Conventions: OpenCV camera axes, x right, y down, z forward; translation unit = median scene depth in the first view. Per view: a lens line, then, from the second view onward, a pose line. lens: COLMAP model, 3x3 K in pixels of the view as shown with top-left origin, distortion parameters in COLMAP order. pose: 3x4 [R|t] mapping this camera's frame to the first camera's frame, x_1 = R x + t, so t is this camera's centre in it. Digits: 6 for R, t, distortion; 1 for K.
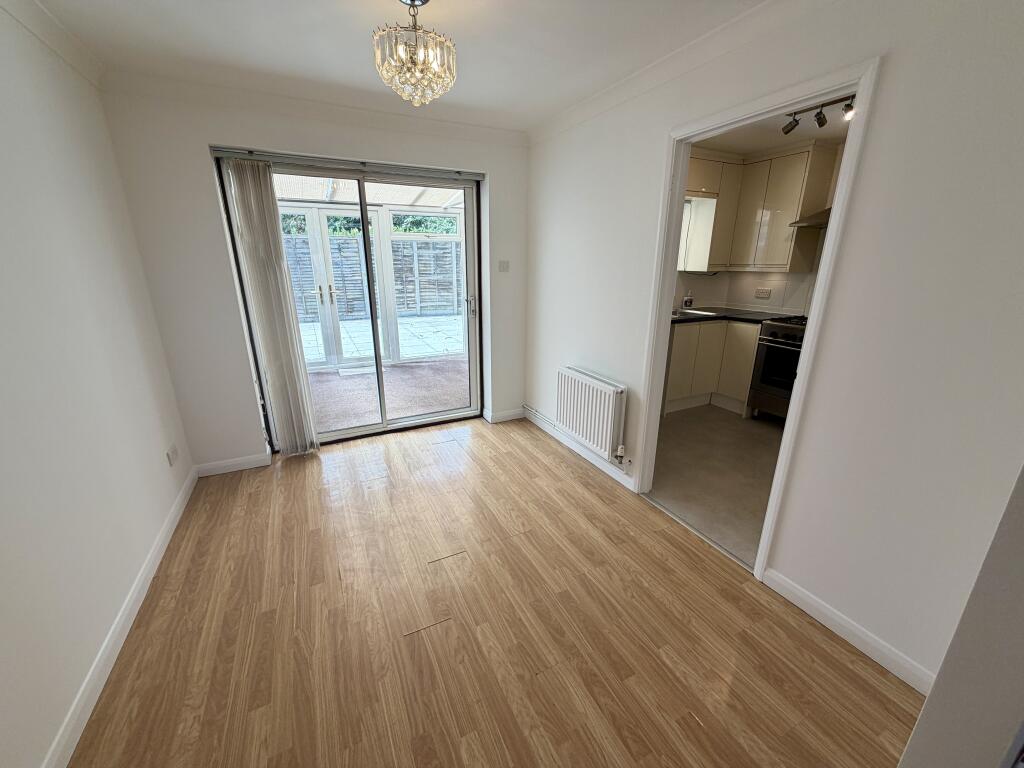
lens RADIAL K [[406.3, 0, 508.1], [0, 406.3, 383.6], [0, 0, 1]] dist [0.001210, 0.000038]
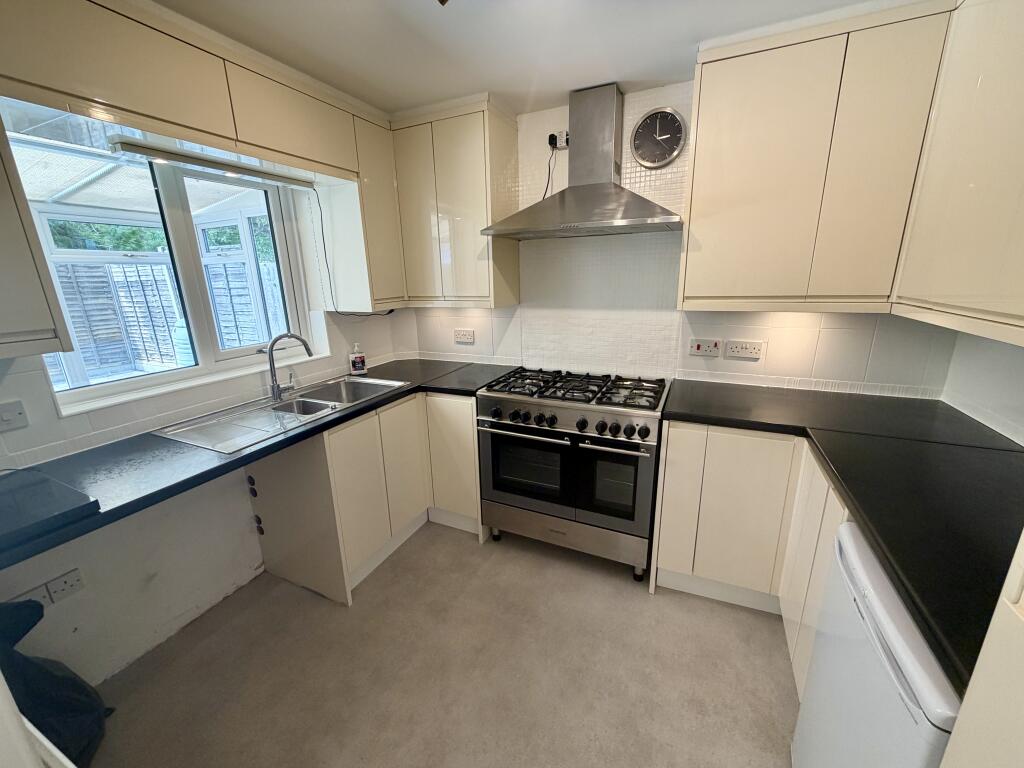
lens RADIAL K [[406.3, 0, 508.1], [0, 406.3, 383.6], [0, 0, 1]] dist [0.001210, 0.000038]
pose [[0.780207, -0.180413, 0.598939, 0.261773], [0.205140, 0.978347, 0.027474, -0.145267], [-0.590927, 0.101431, 0.800323, 0.419445]]
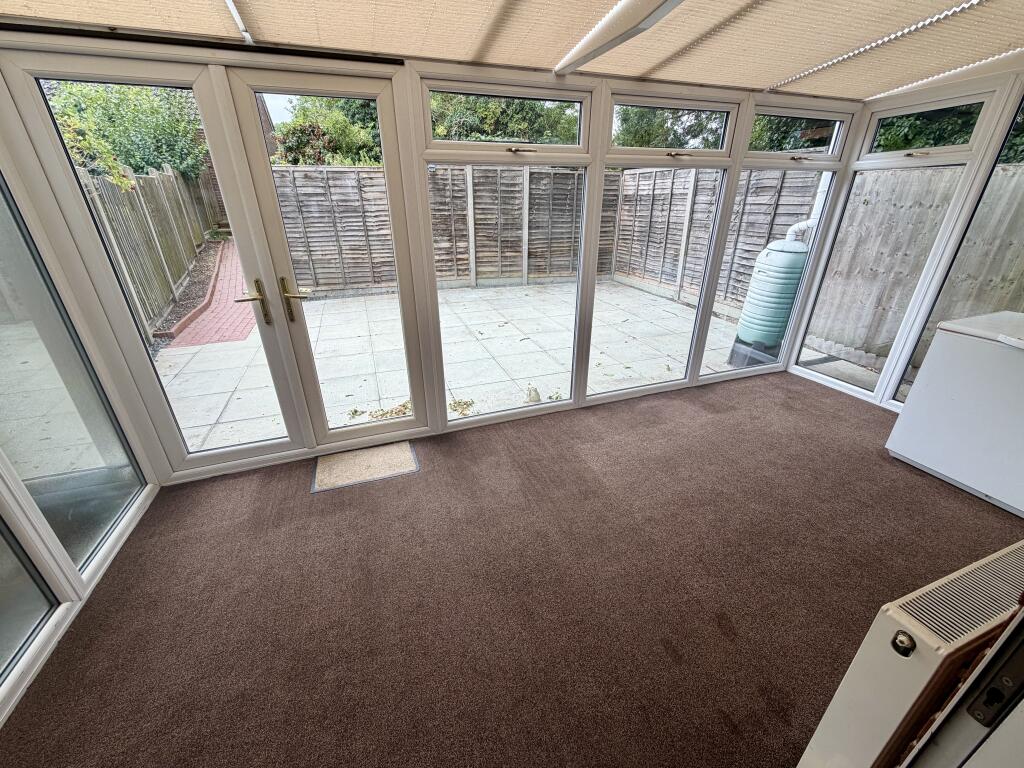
lens RADIAL K [[409.1, 0, 509.4], [0, 409.1, 389.1], [0, 0, 1]] dist [-0.000112, -0.000155]
pose [[0.993669, 0.041365, -0.104455, -0.193641], [-0.026454, 0.989755, 0.140301, -0.235217], [0.109188, -0.136650, 0.984584, 0.725449]]
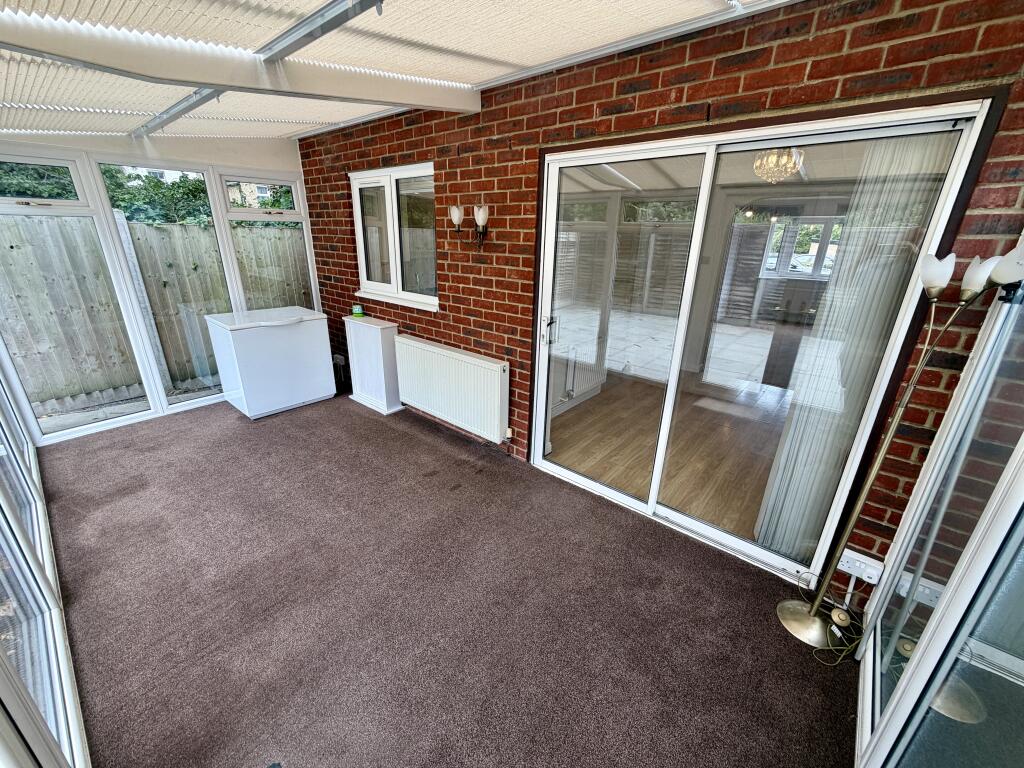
lens RADIAL K [[422.8, 0, 512.0], [0, 422.8, 384.0], [0, 0, 1]] dist [-0.000586, -0.000135]
pose [[-0.393628, -0.318304, 0.862403, -0.614493], [0.251243, 0.865171, 0.434001, -0.371205], [-0.884270, 0.387508, -0.260584, 1.070592]]
